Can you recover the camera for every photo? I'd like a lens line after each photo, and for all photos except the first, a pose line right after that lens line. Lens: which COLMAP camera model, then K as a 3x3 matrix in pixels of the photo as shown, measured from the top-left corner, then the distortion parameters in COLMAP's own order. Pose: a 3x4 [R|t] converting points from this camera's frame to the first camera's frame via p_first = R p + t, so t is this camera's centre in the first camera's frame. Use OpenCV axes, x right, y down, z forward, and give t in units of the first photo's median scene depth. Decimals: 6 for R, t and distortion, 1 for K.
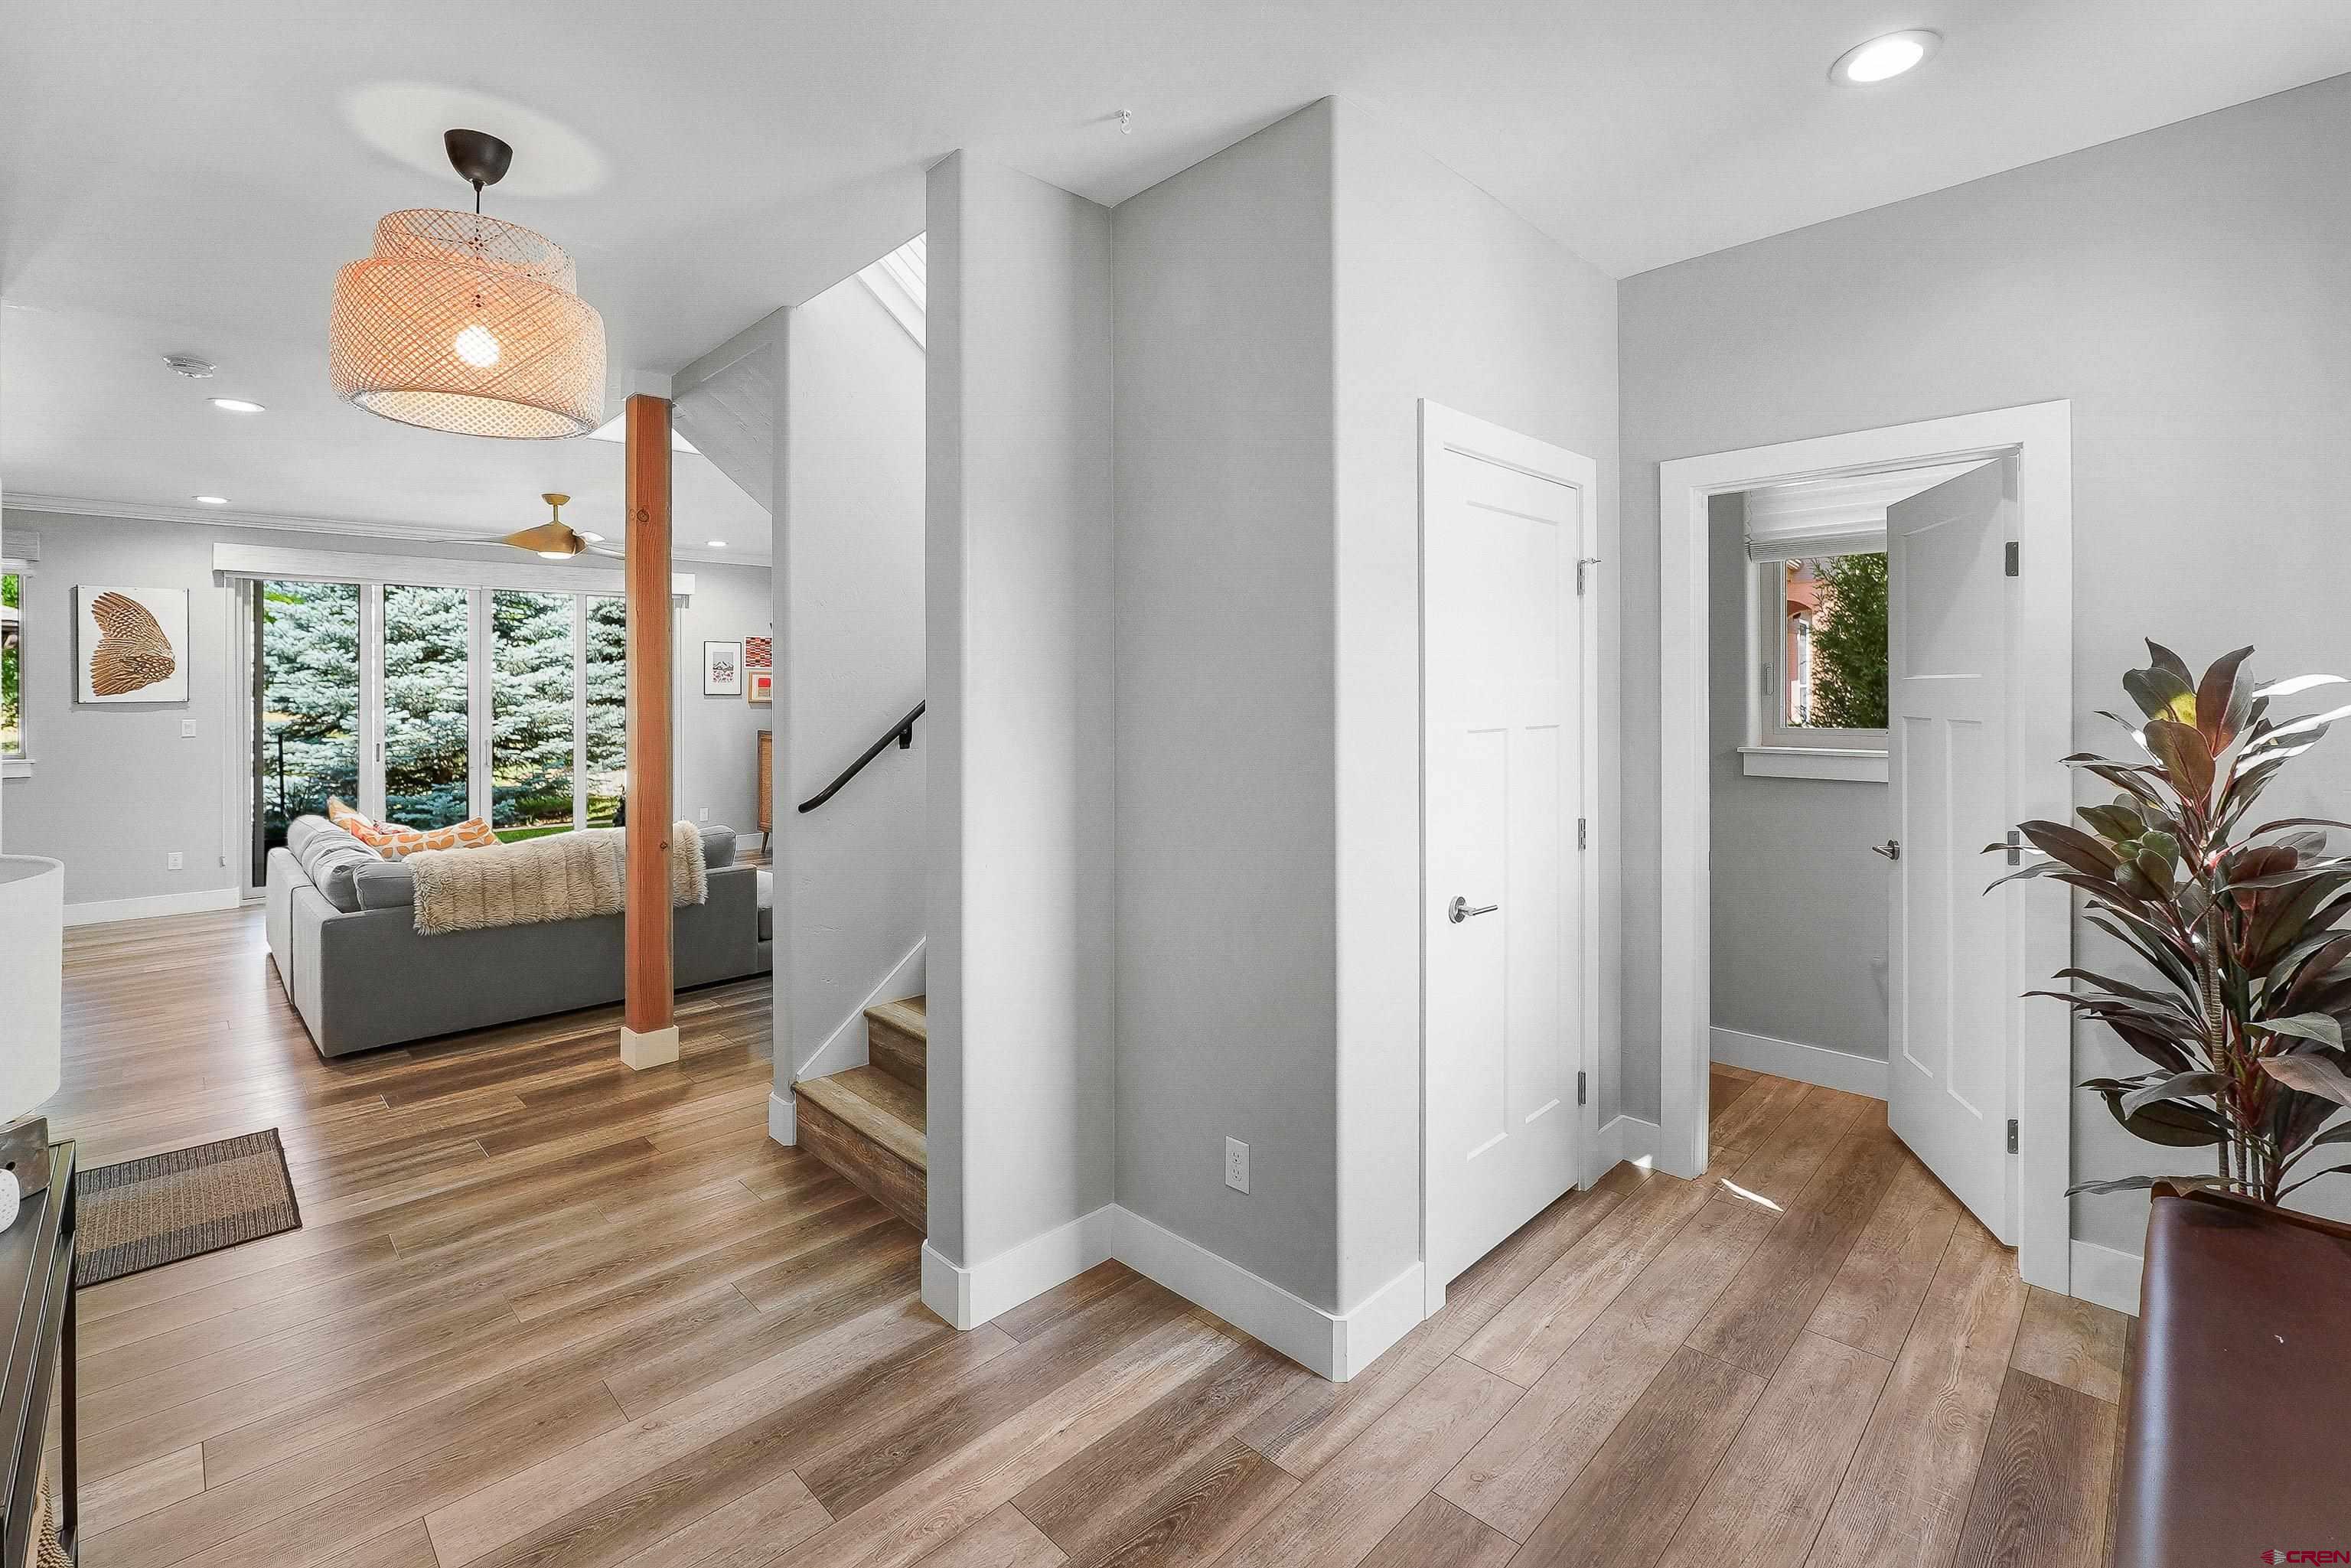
lens RADIAL K [[1012.4, 0, 1181.2], [0, 1012.4, 688.2], [0, 0, 1]] dist [-0.002651, 0.000212]
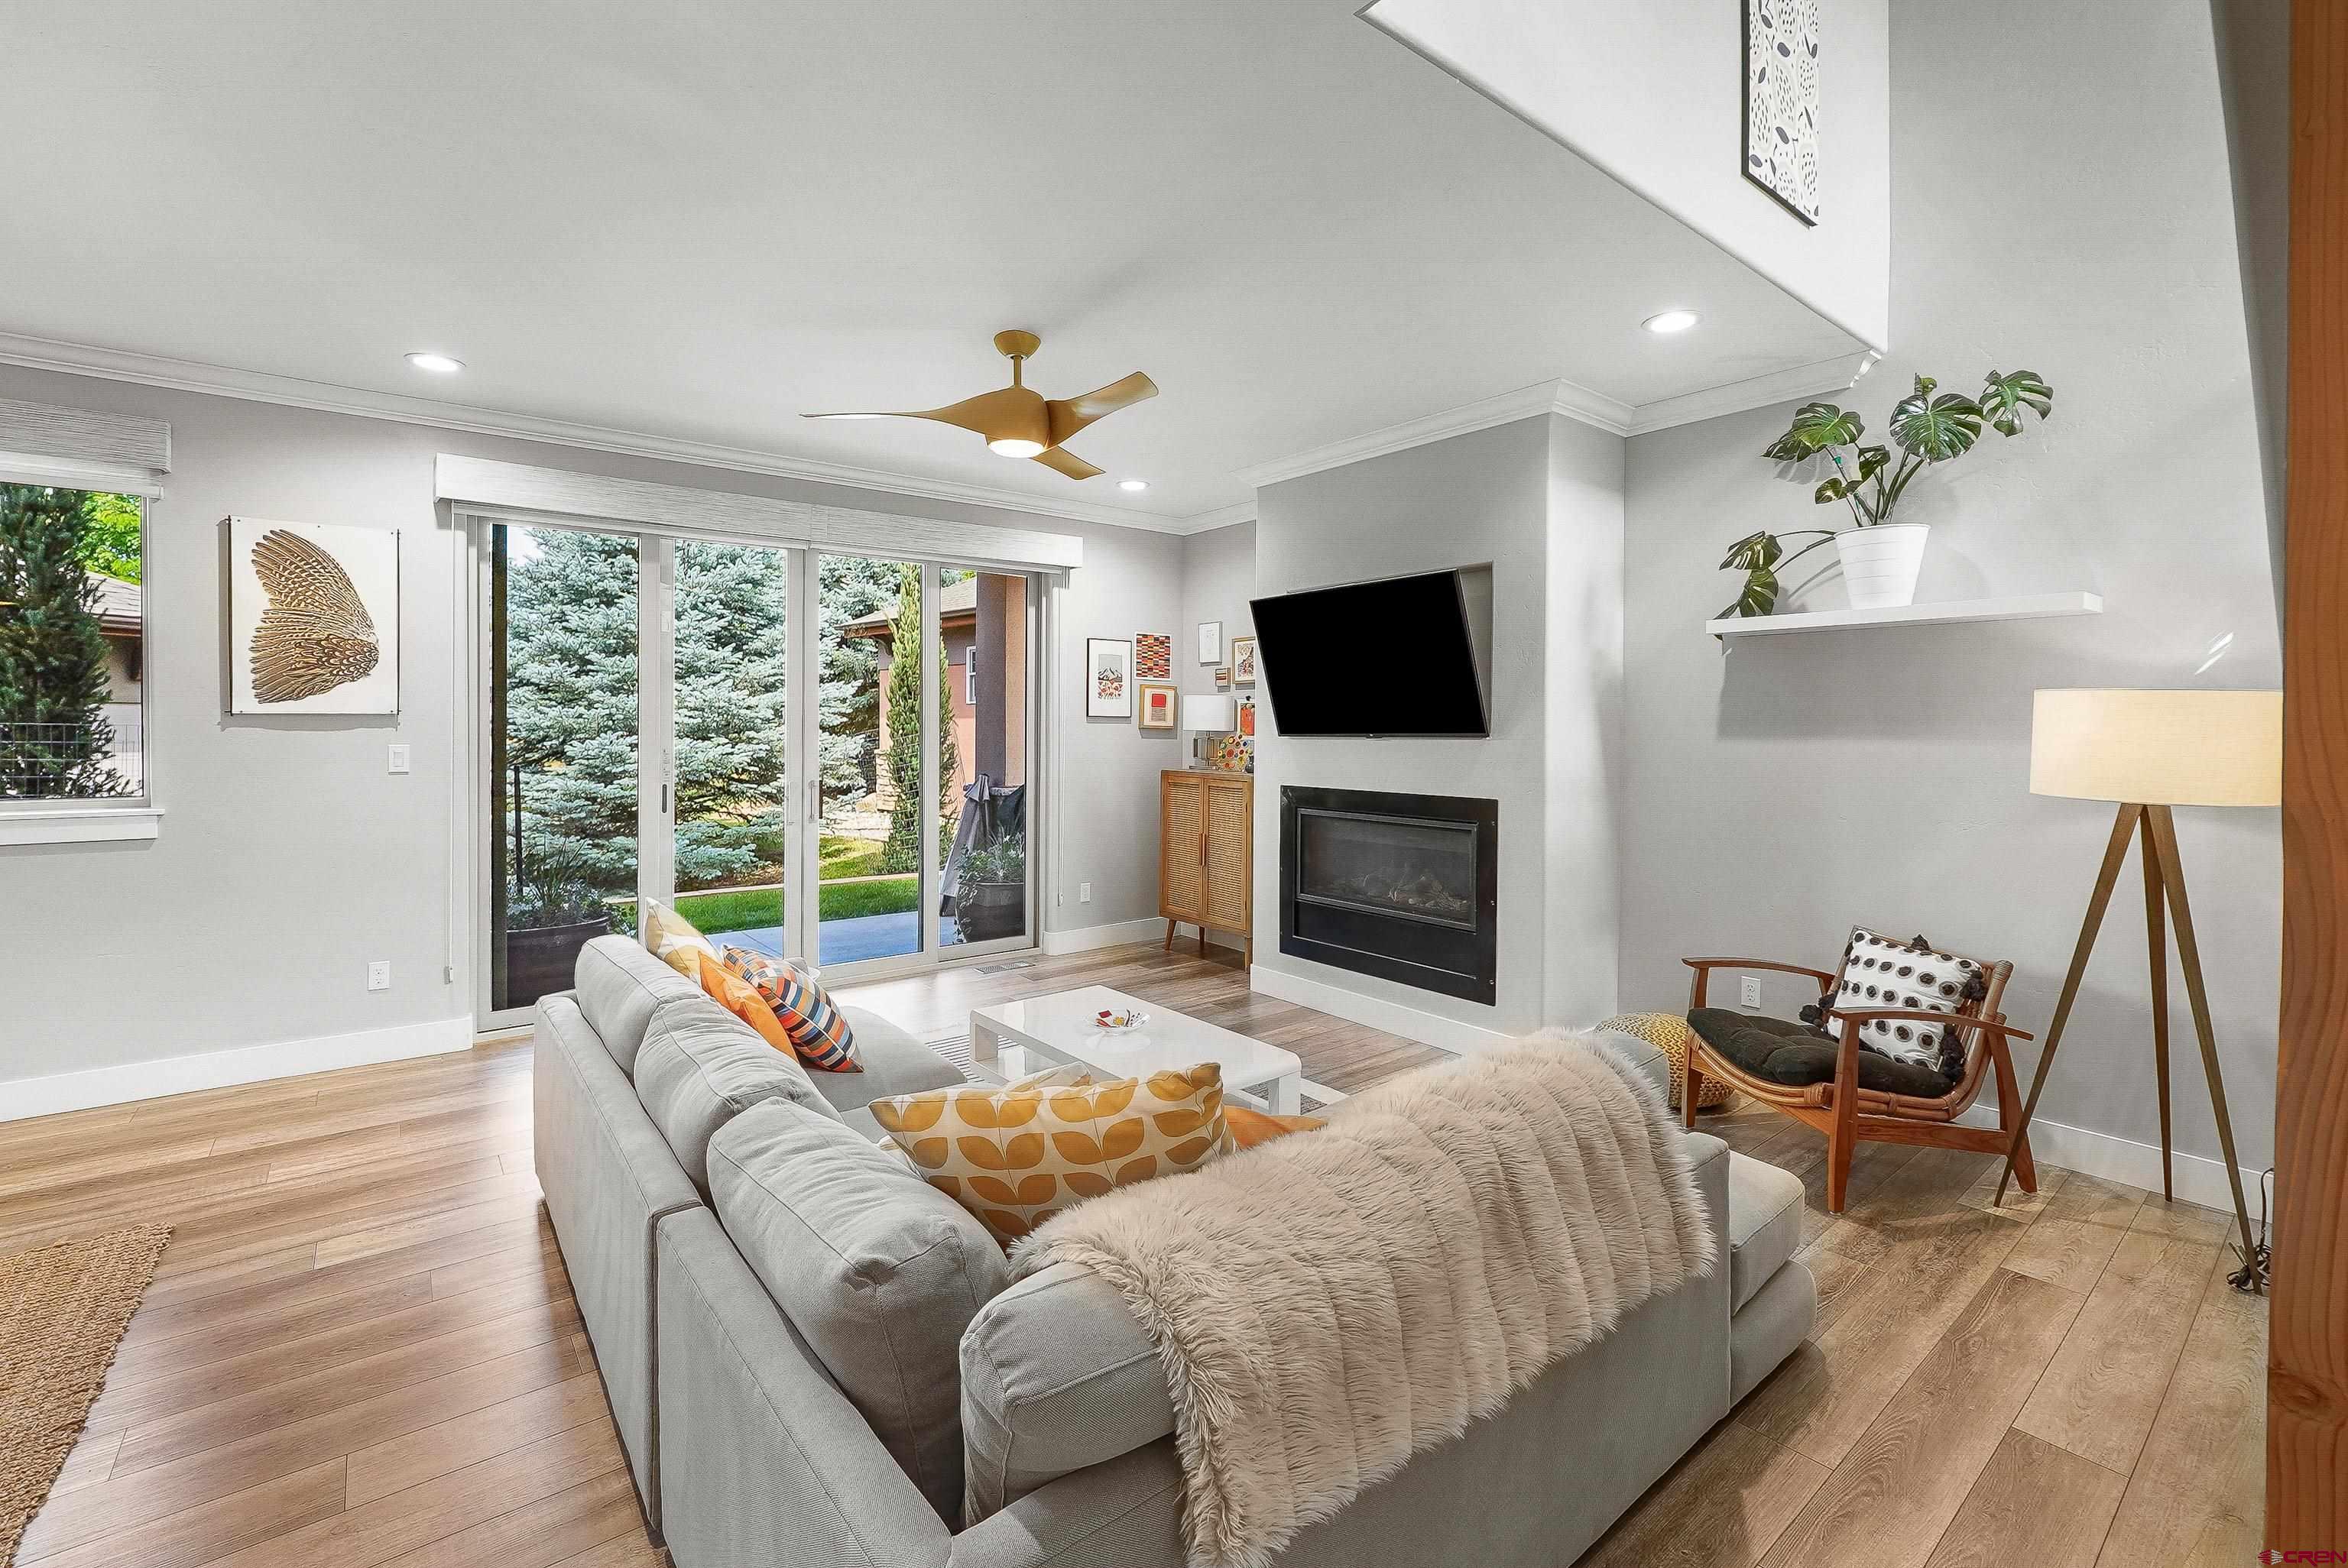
lens RADIAL K [[1019.9, 0, 1210.2], [0, 1019.9, 742.8], [0, 0, 1]] dist [-0.009668, -0.000173]
pose [[0.994617, 0.012915, -0.102812, -0.310551], [-0.010877, 0.999734, 0.020362, 0.008967], [0.103047, -0.019134, 0.994492, 0.317072]]
